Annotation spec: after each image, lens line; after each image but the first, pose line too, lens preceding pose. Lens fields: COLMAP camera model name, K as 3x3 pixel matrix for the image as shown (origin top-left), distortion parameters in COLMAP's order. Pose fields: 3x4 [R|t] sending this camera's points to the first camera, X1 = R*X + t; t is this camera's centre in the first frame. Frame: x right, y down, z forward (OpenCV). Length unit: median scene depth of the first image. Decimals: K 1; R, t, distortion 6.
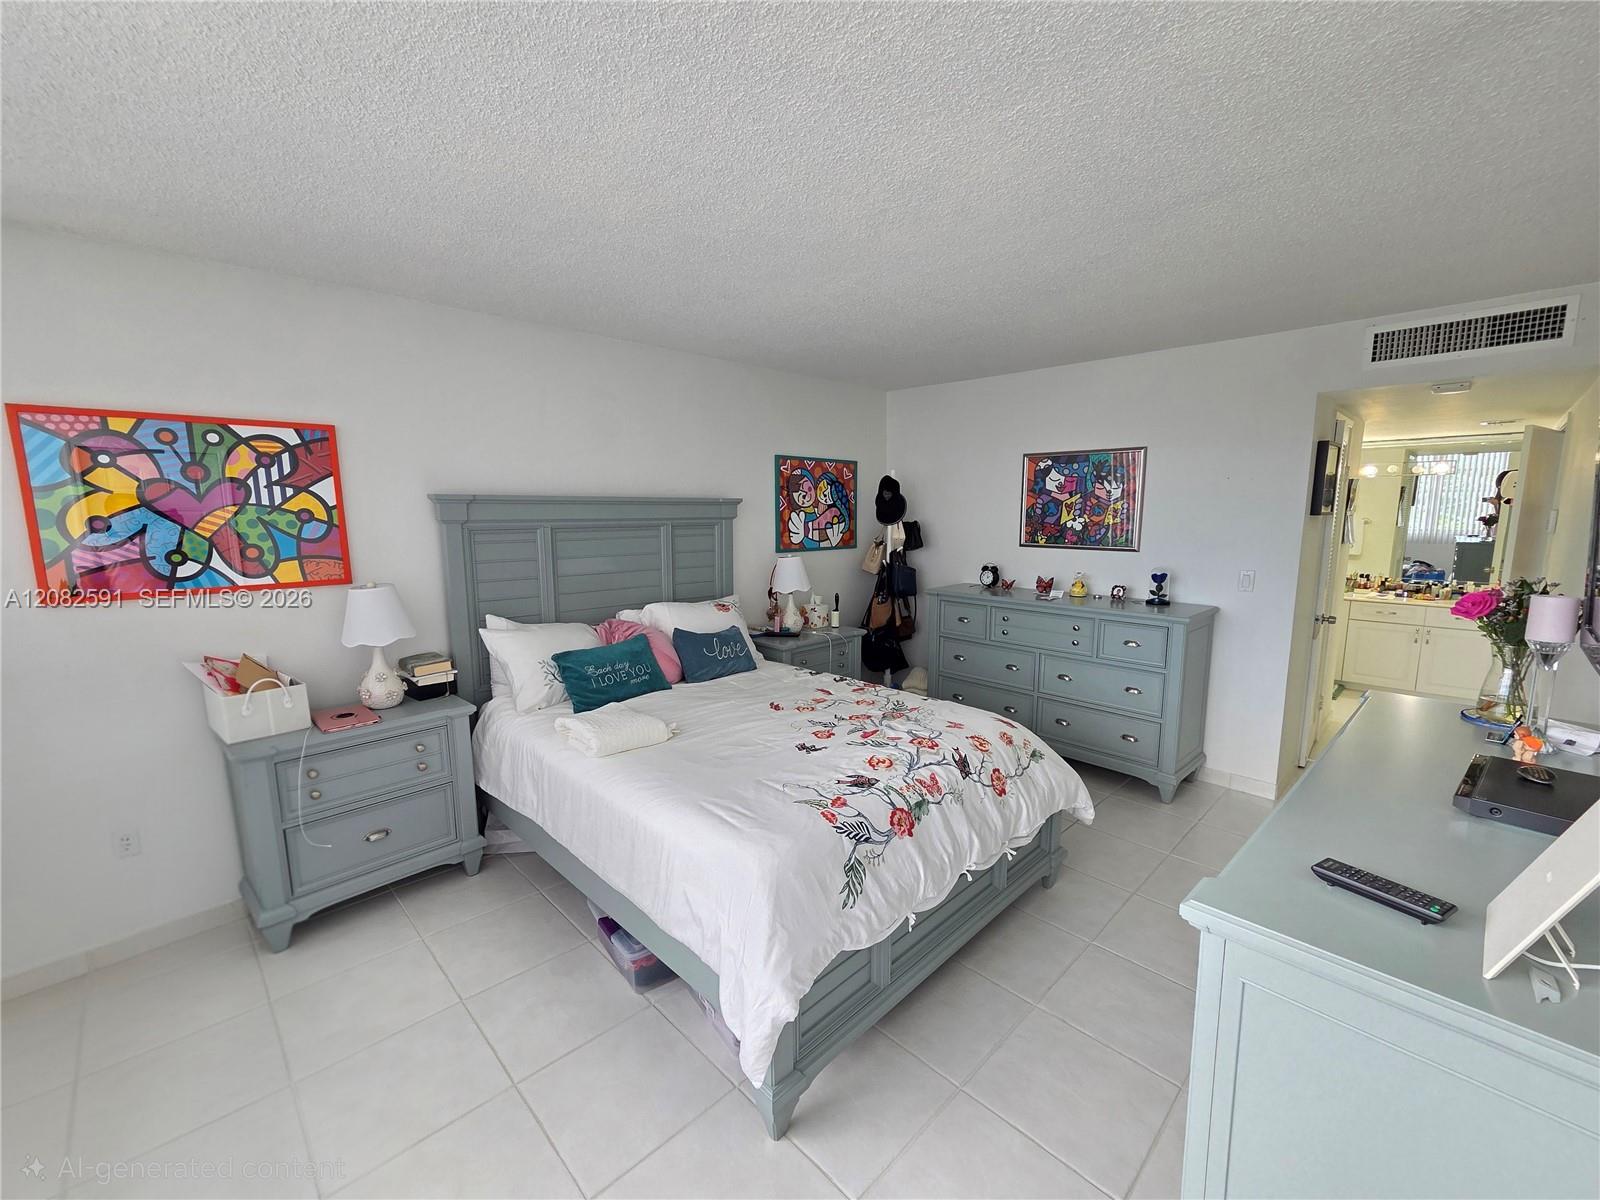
lens RADIAL K [[662.7, 0, 807.0], [0, 662.7, 599.5], [0, 0, 1]] dist [0.003446, 0.000738]
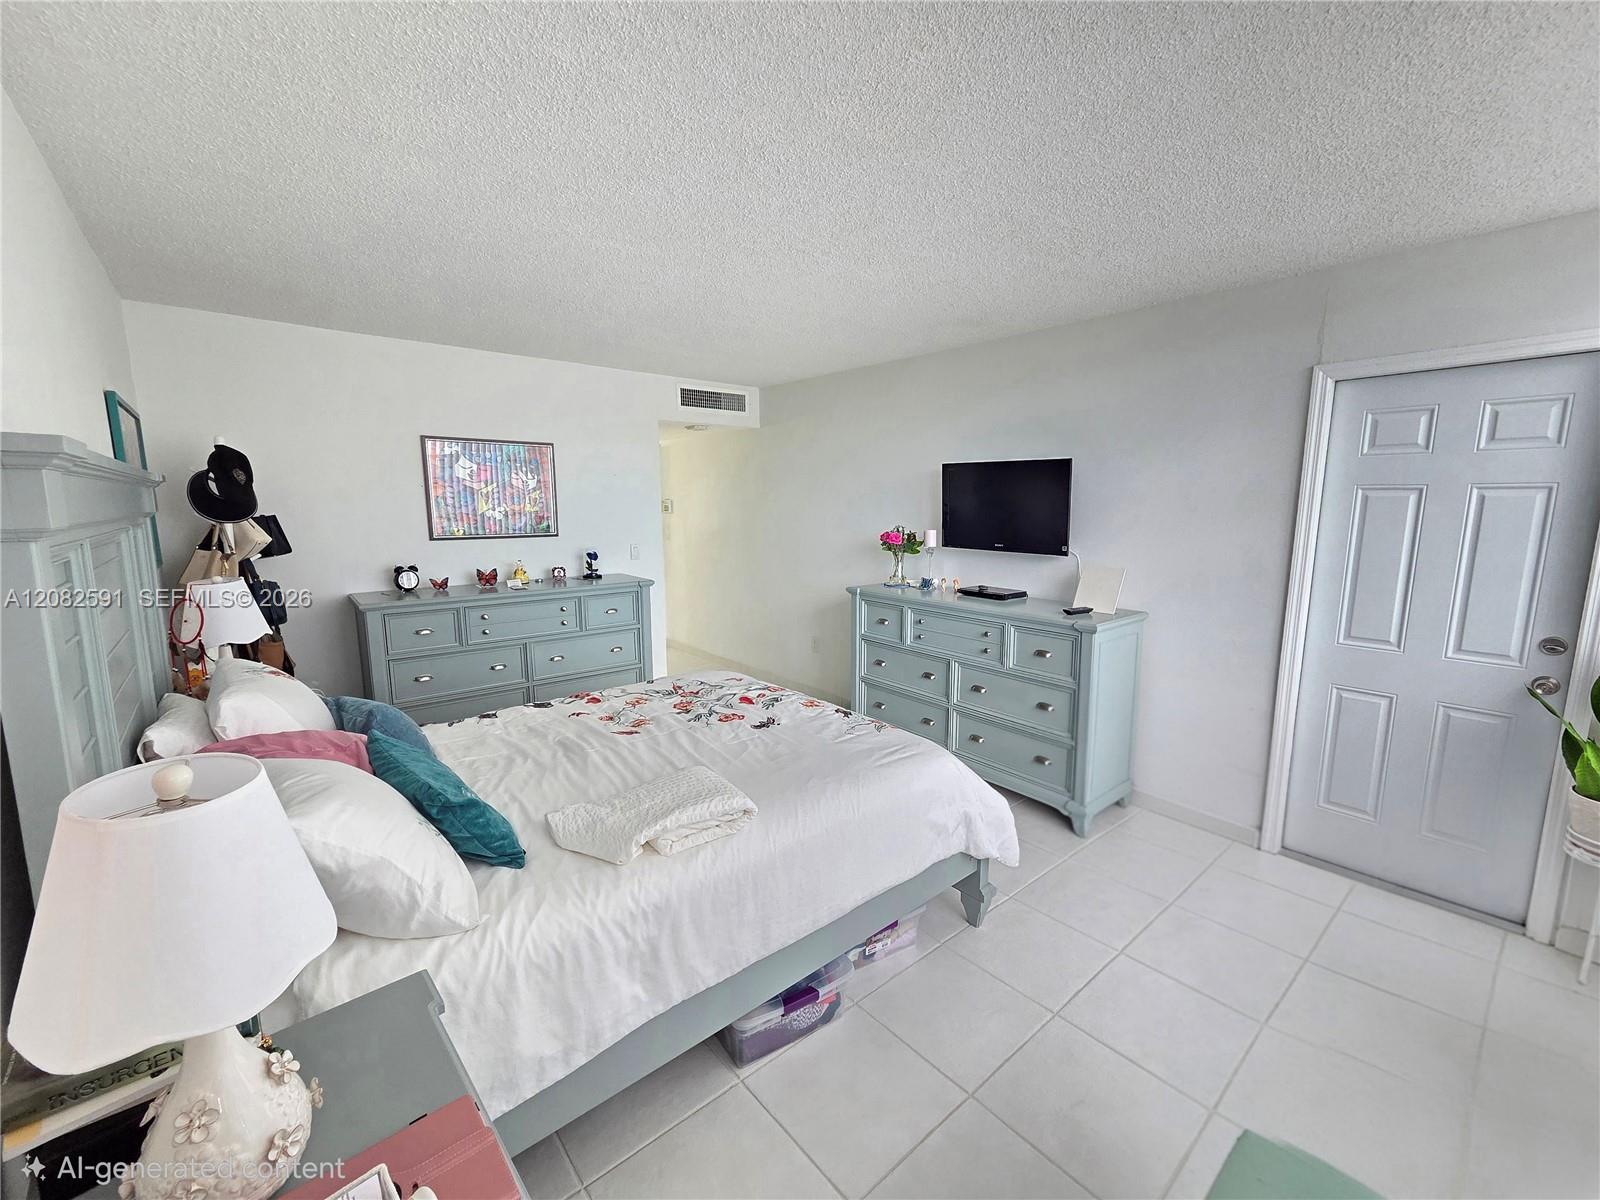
lens RADIAL K [[662.7, 0, 807.0], [0, 662.7, 599.5], [0, 0, 1]] dist [0.003446, 0.000738]
pose [[0.068451, -0.149349, 0.986412, -0.619698], [0.136146, 0.980880, 0.139064, -0.066591], [-0.988321, 0.124777, 0.087475, 0.504134]]
